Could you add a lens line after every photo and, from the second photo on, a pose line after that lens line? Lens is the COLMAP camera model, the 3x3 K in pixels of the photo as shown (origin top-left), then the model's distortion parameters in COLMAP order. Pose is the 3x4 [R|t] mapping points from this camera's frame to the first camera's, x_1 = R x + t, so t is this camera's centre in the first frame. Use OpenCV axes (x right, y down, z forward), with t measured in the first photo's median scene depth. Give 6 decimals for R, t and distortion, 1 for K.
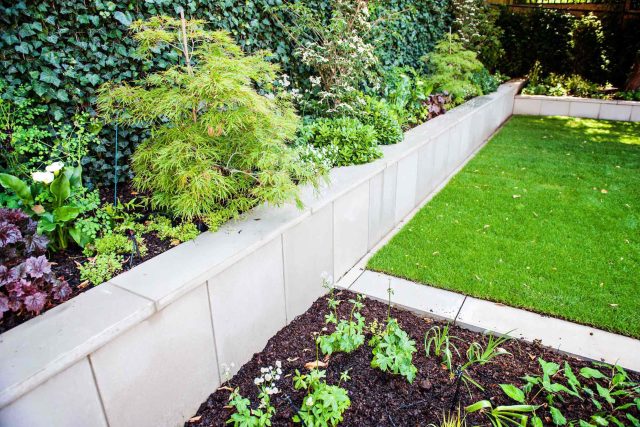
lens RADIAL K [[432.9, 0, 321.2], [0, 432.9, 218.0], [0, 0, 1]] dist [-0.048469, -0.007651]
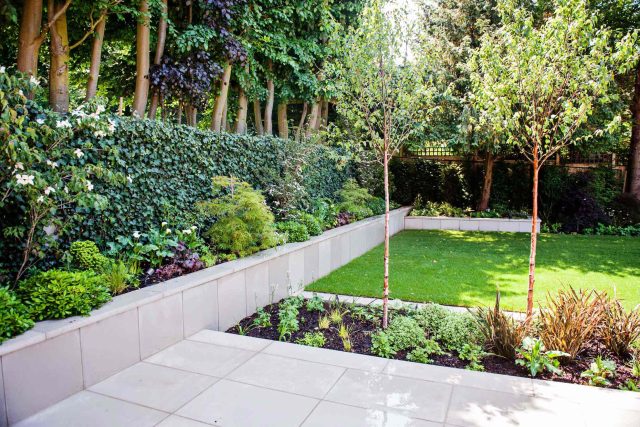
lens RADIAL K [[432.9, 0, 321.1], [0, 432.9, 212.3], [0, 0, 1]] dist [-0.048469, -0.007651]
pose [[0.989461, 0.000400, 0.144798, -0.078617], [0.043643, 0.952669, -0.300862, 0.266875], [-0.138065, 0.304010, 0.942611, -0.725859]]
